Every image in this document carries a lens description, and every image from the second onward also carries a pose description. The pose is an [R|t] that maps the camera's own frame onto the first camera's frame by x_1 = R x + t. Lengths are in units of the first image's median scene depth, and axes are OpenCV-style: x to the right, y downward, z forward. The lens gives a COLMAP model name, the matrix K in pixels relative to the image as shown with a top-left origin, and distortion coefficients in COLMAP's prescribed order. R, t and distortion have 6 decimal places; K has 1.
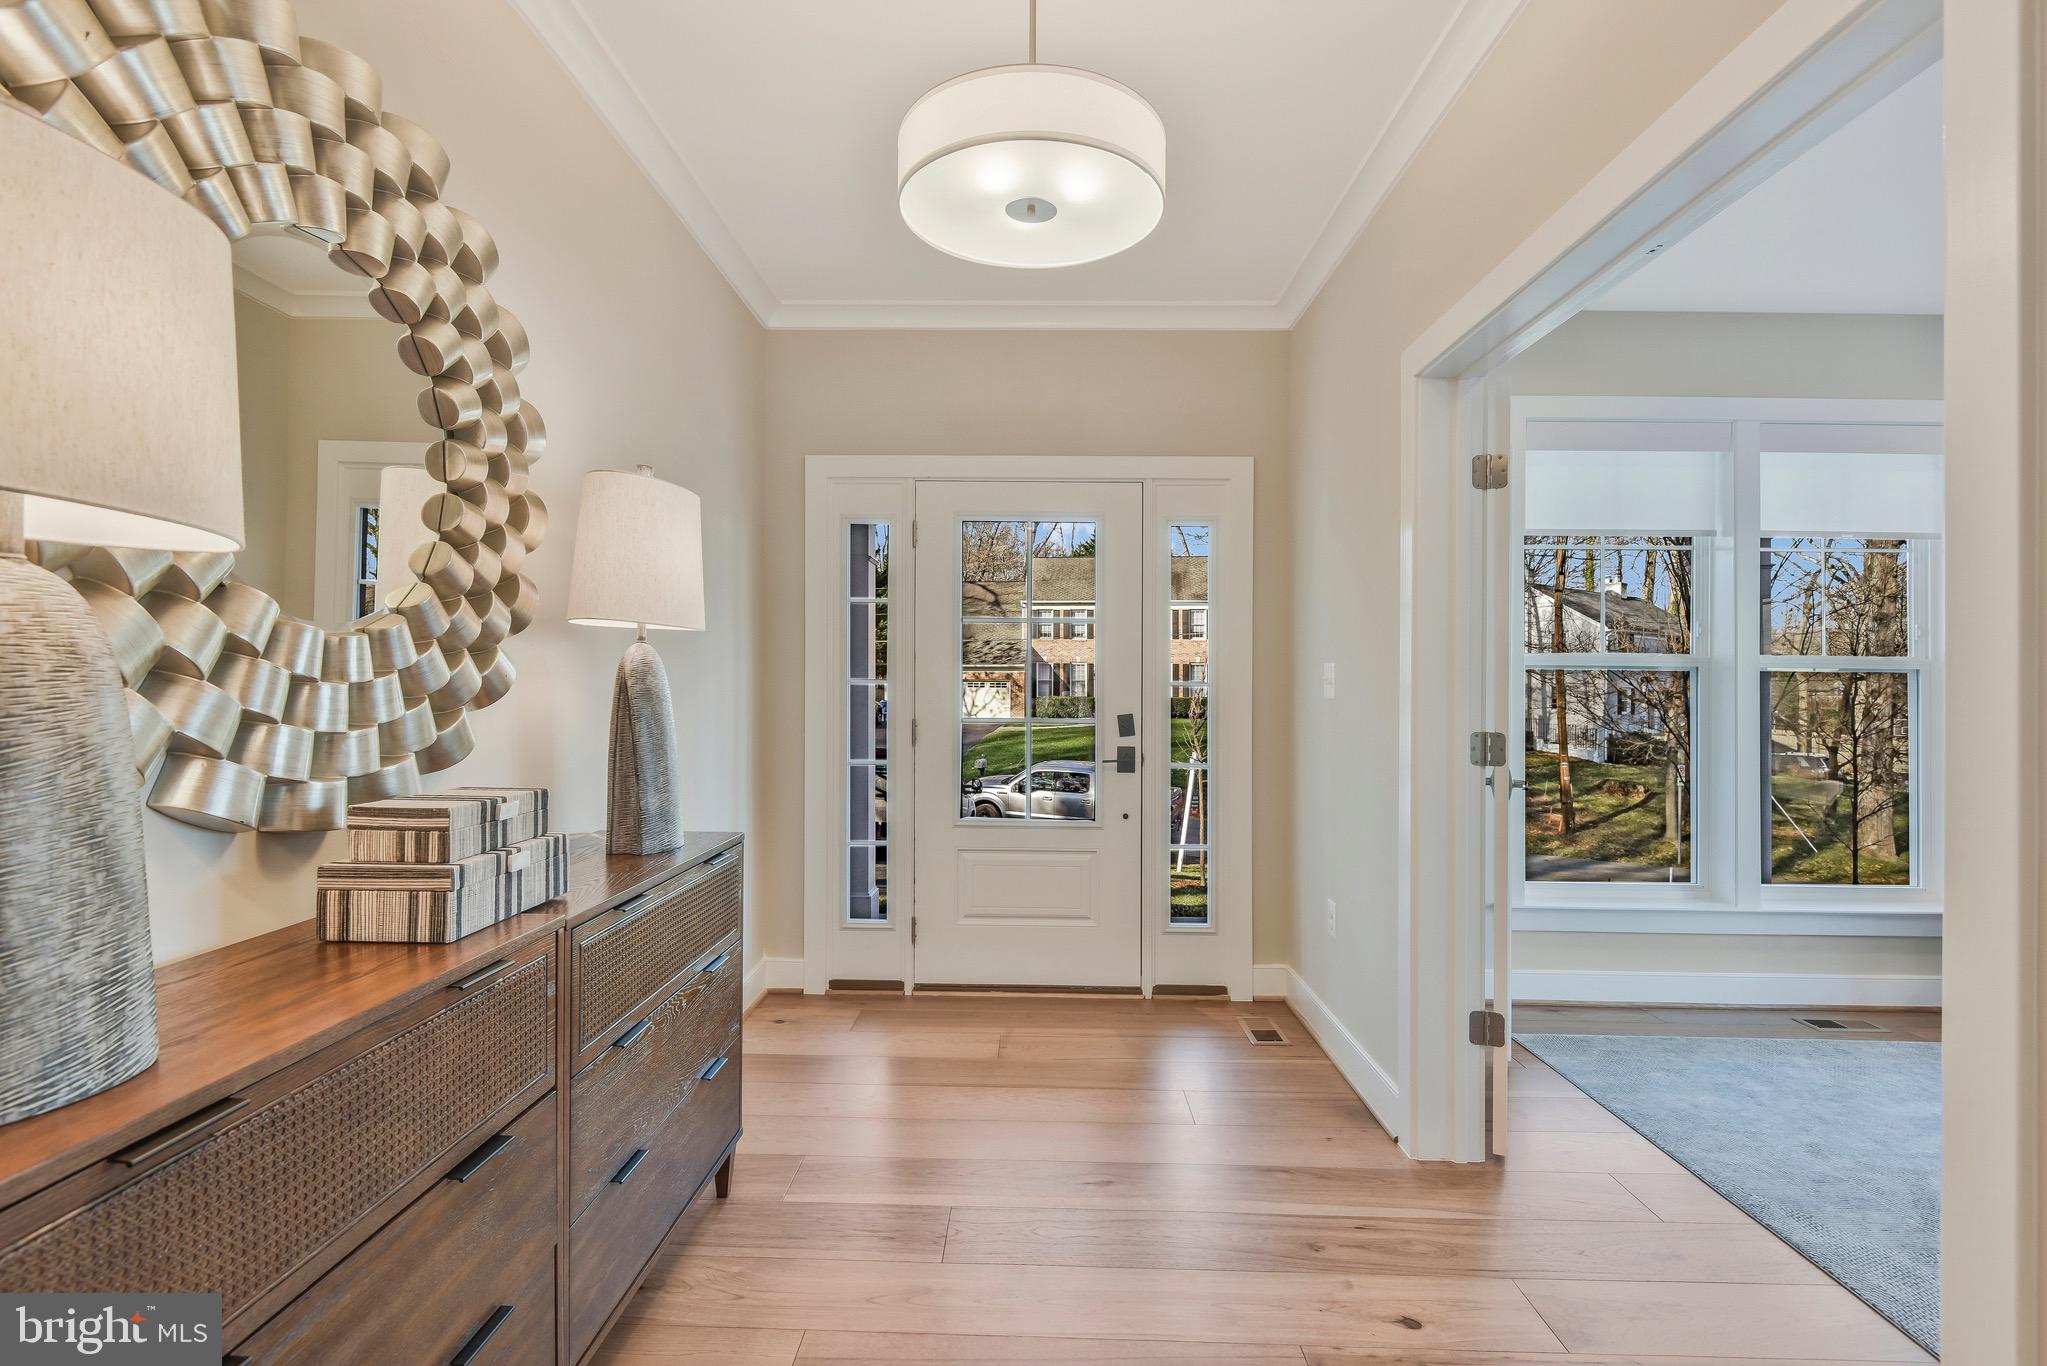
lens RADIAL K [[984.0, 0, 1028.8], [0, 984.0, 691.1], [0, 0, 1]] dist [0.000557, -0.000148]
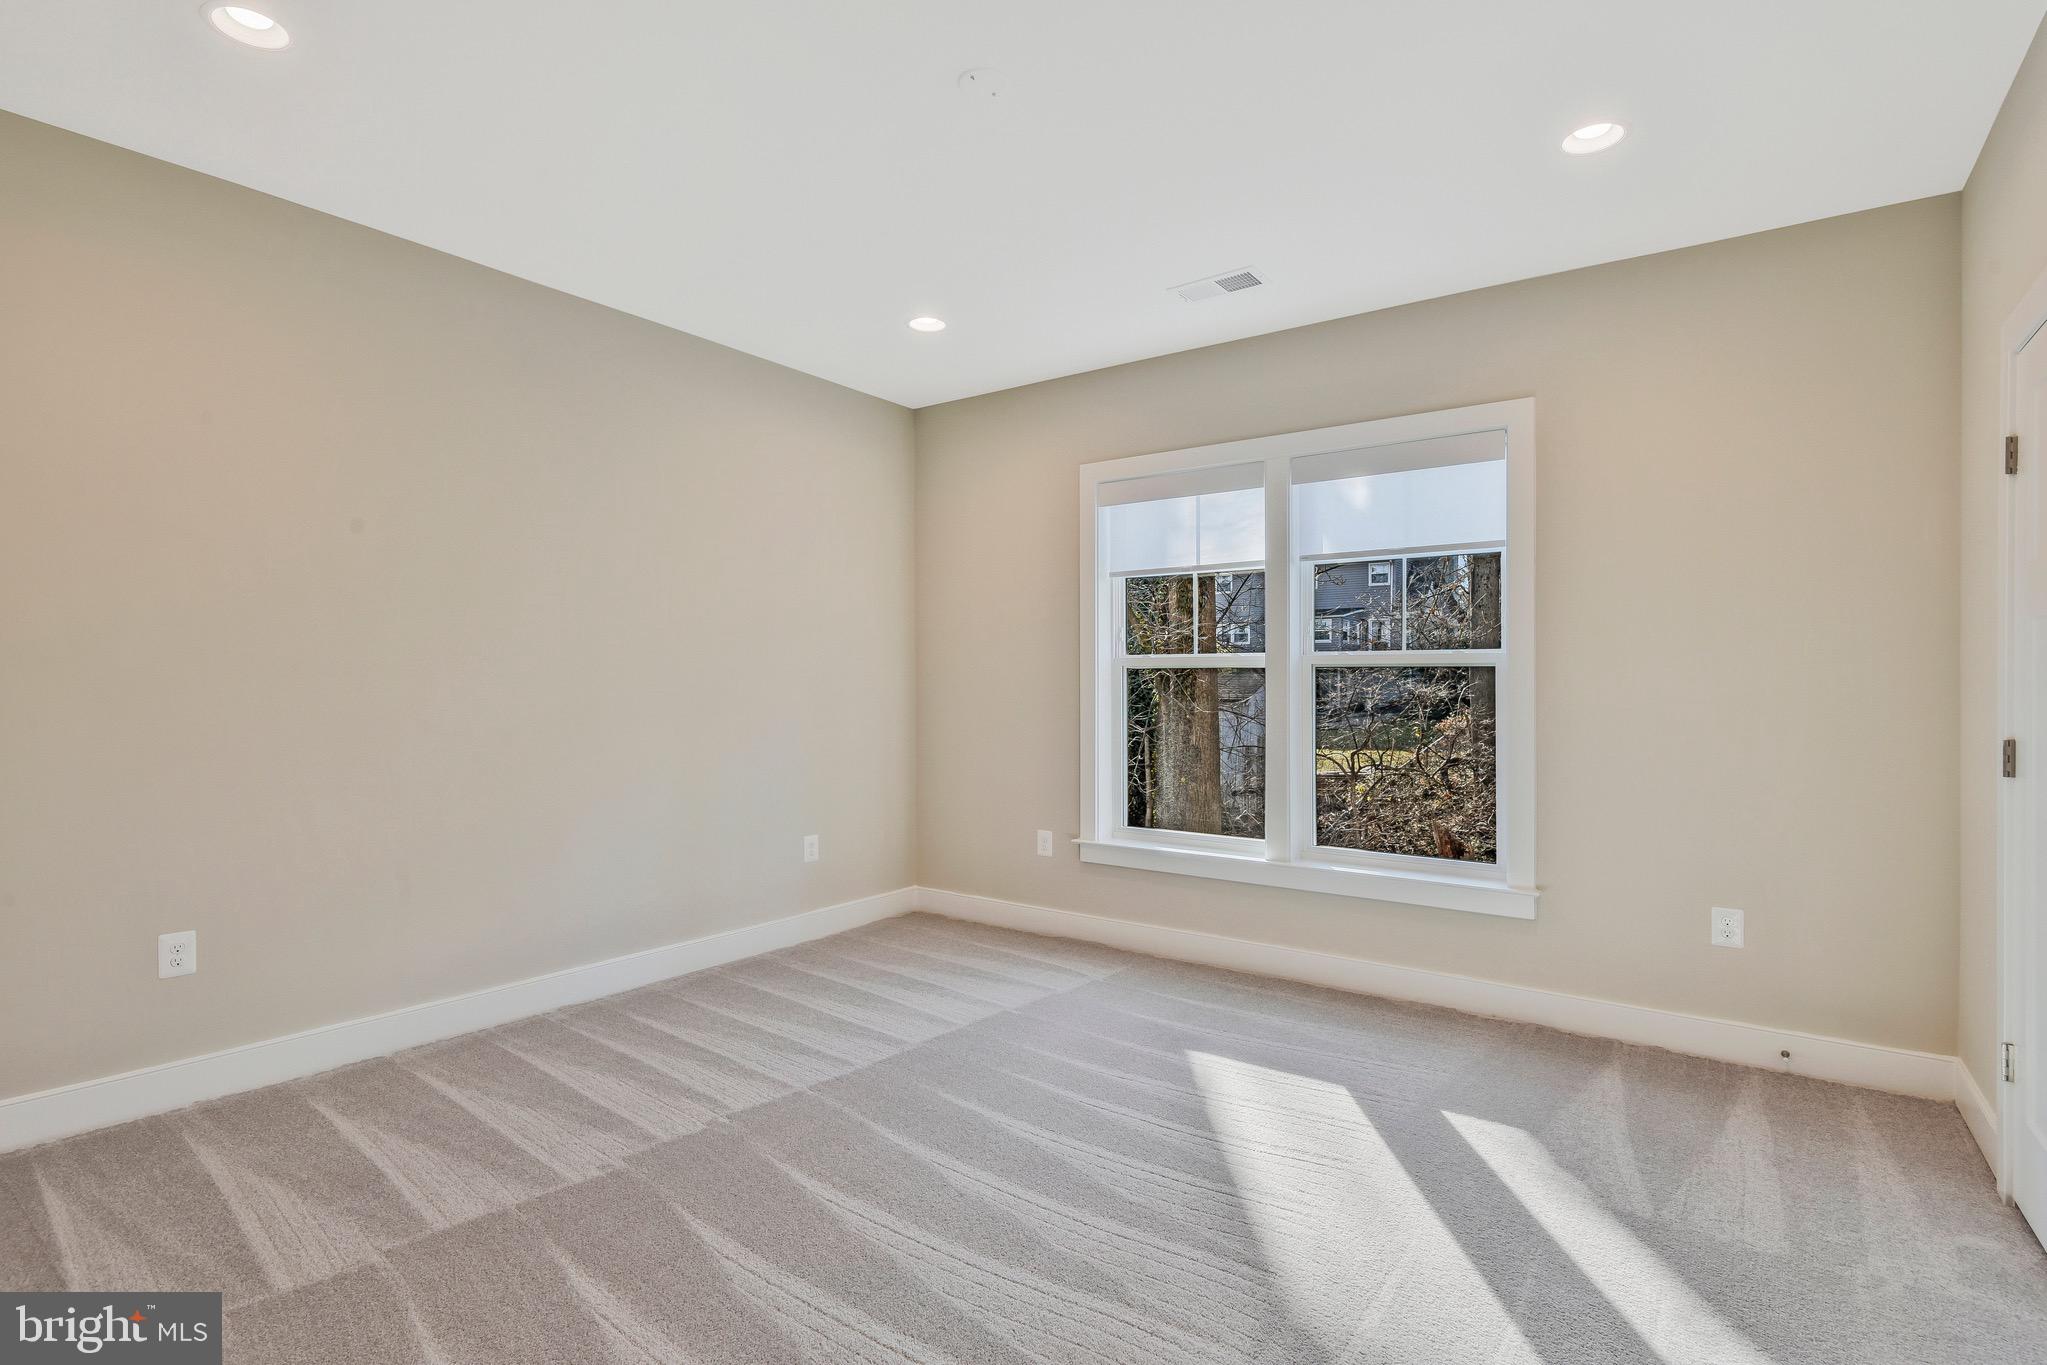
lens RADIAL K [[984.0, 0, 1028.8], [0, 984.0, 690.6], [0, 0, 1]] dist [0.000557, -0.000148]
pose [[0.821164, 0.003443, -0.570682, 1.135272], [-0.001352, 0.999991, 0.004089, 0.003395], [0.570691, -0.002586, 0.821161, -0.169704]]
